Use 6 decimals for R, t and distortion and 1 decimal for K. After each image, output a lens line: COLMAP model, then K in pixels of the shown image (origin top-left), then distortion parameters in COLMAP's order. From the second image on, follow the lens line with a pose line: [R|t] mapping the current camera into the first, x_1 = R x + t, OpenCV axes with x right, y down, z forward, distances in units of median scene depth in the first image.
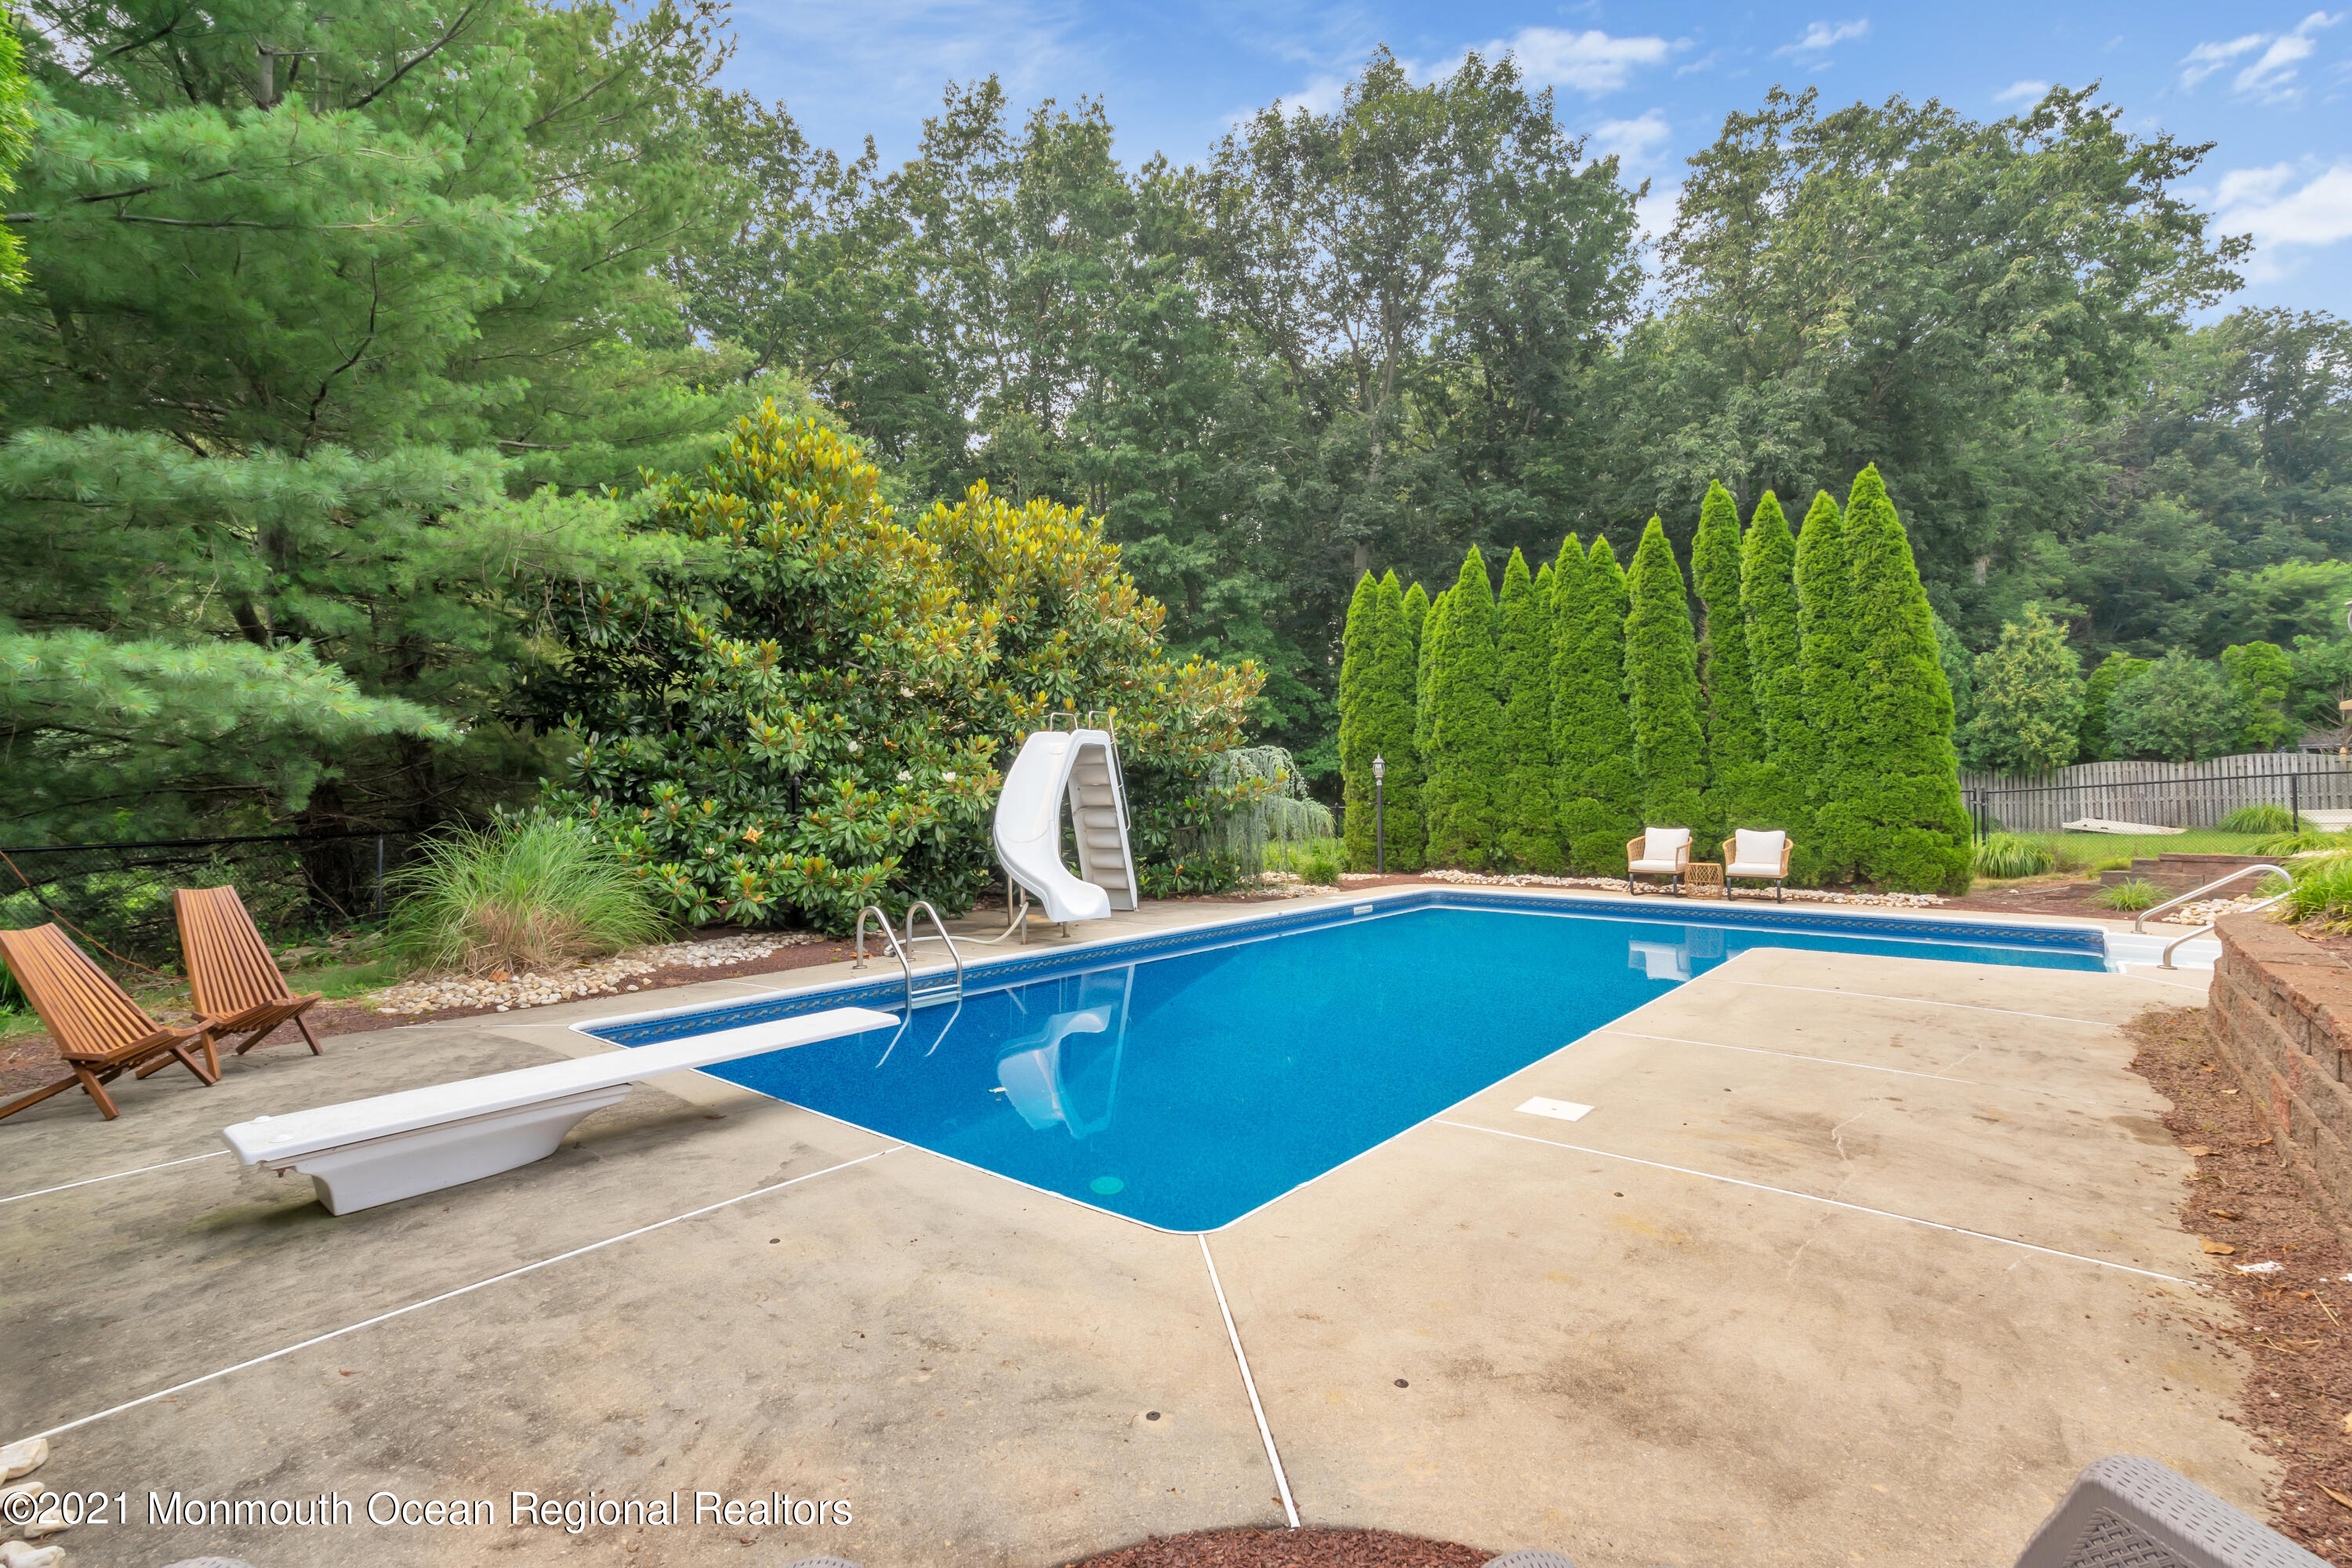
lens RADIAL K [[1060.0, 0, 1176.0], [0, 1060.0, 784.0], [0, 0, 1]] dist [-0.006896, 0.004571]
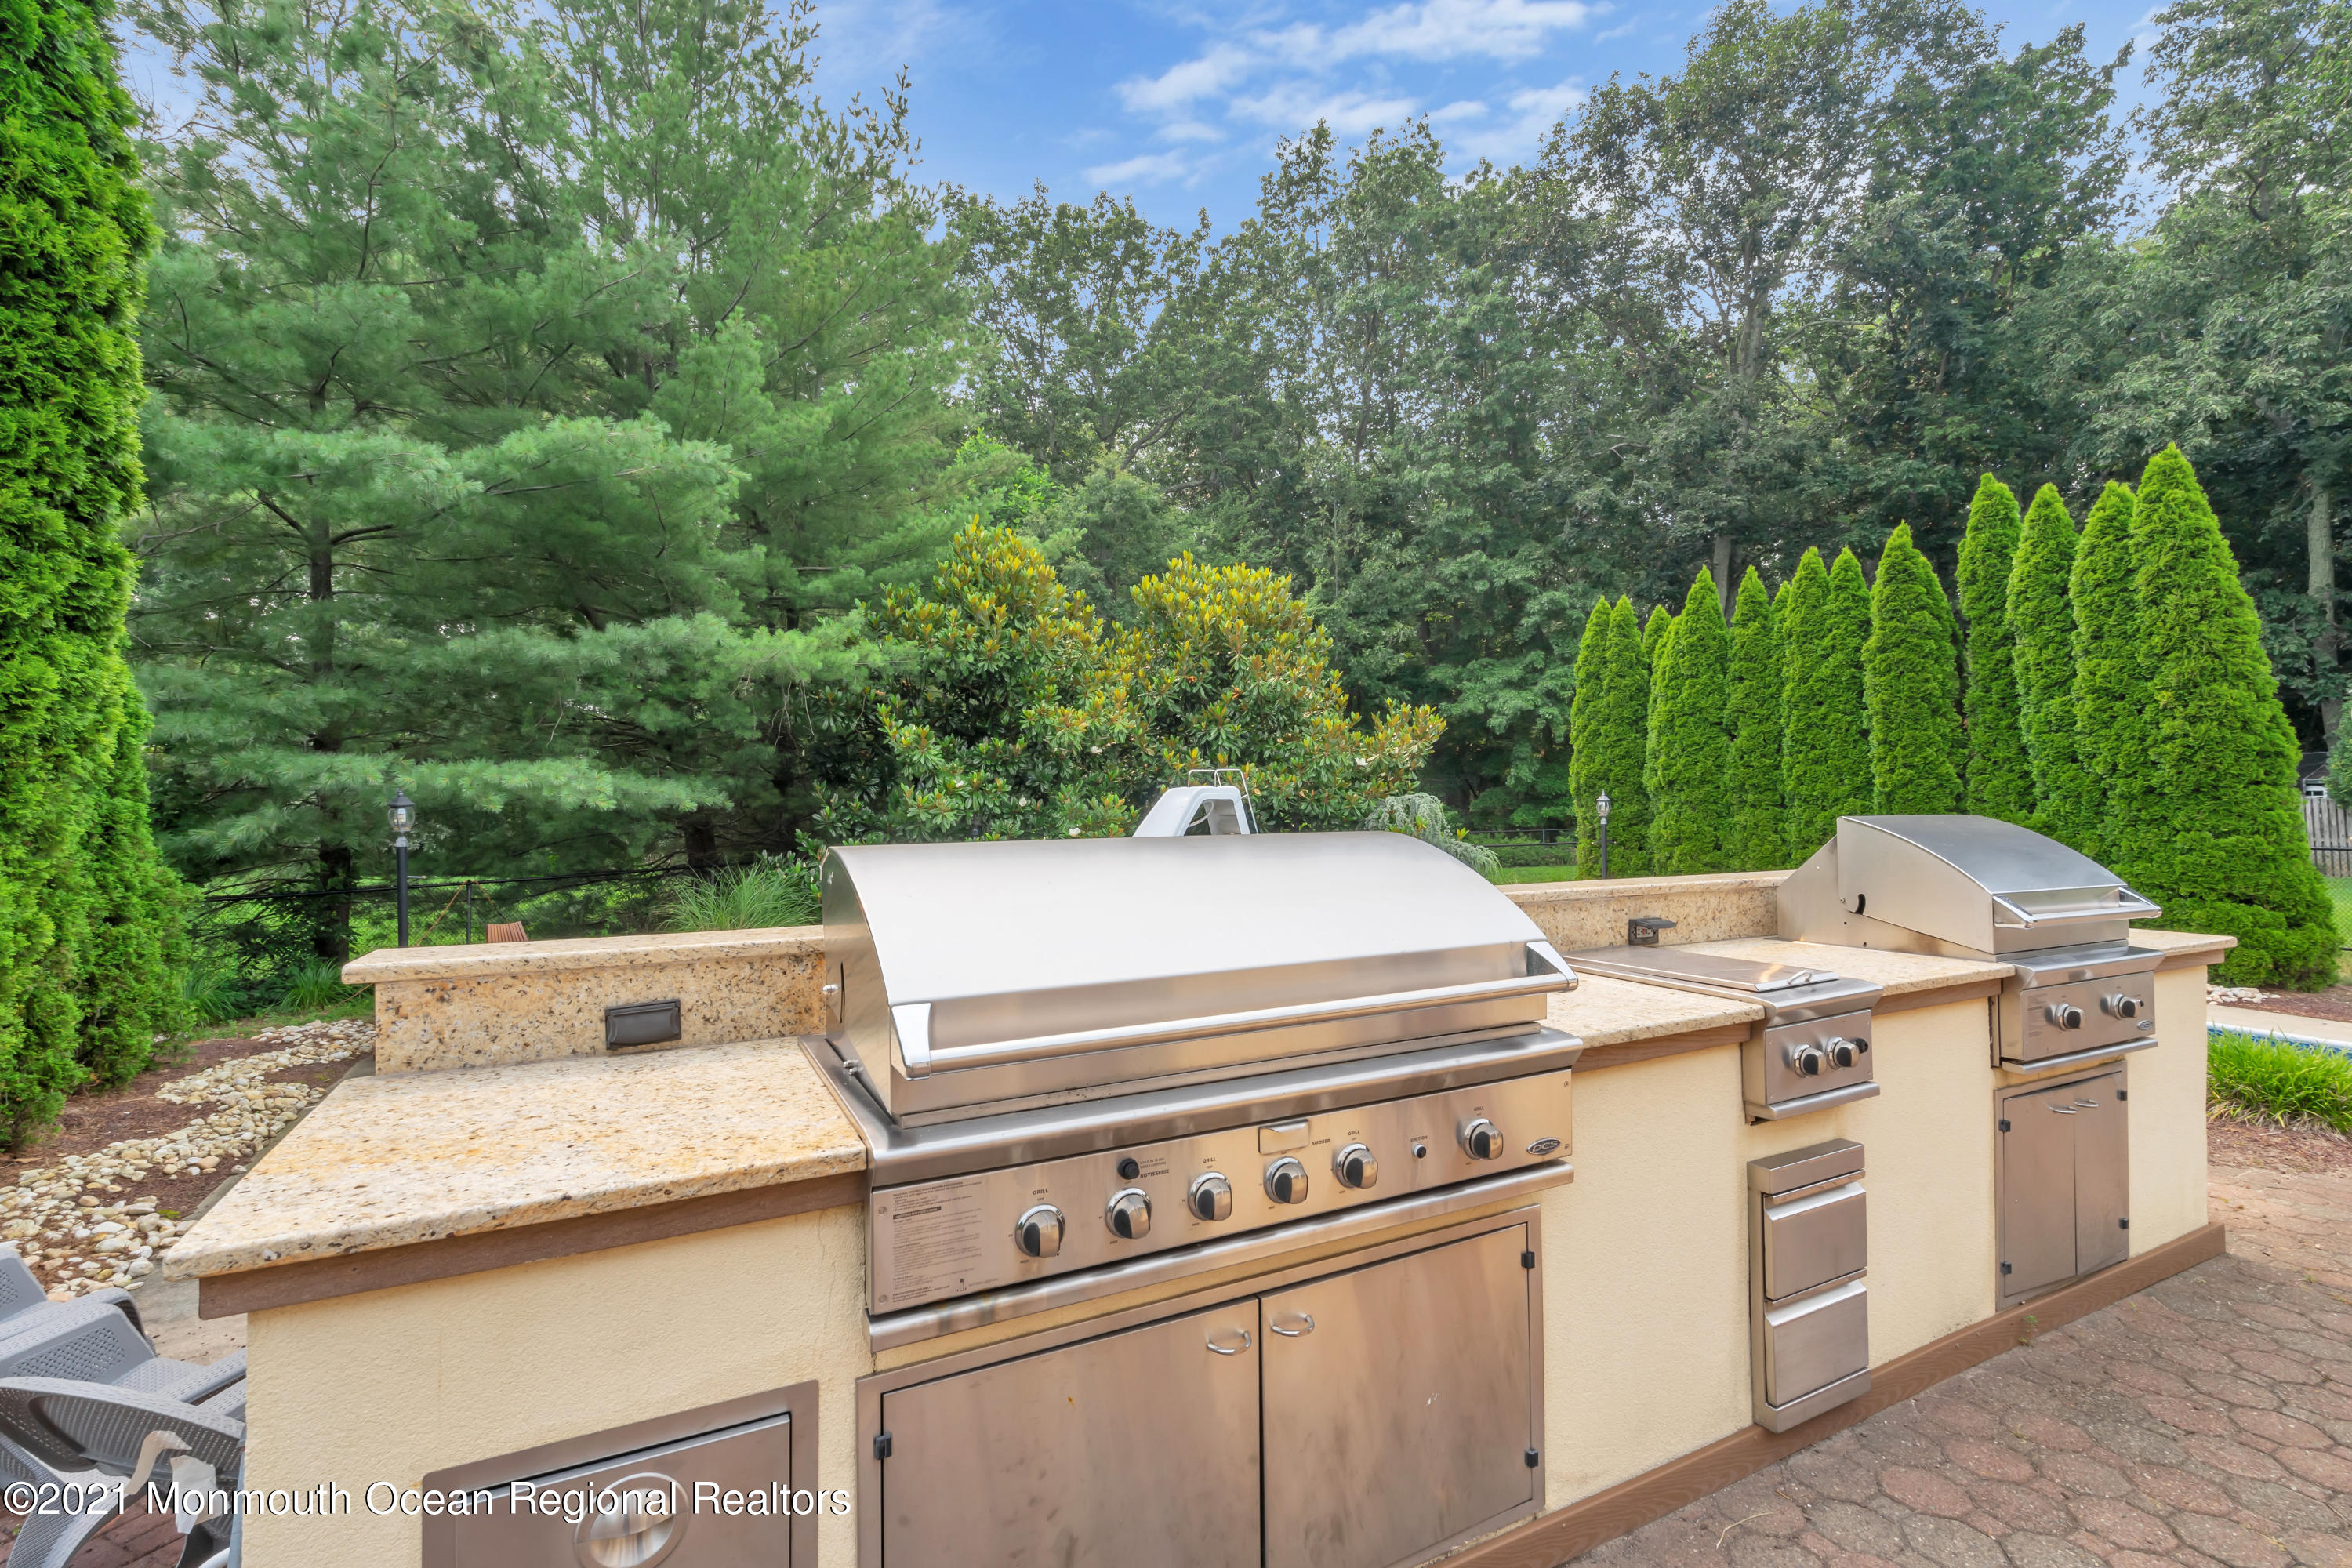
lens RADIAL K [[1060.0, 0, 1176.0], [0, 1060.0, 784.0], [0, 0, 1]] dist [-0.006896, 0.004571]
pose [[0.918026, -0.001550, -0.396518, 0.232490], [0.002020, 0.999998, 0.000766, -0.039070], [0.396516, -0.001504, 0.918027, -0.029299]]
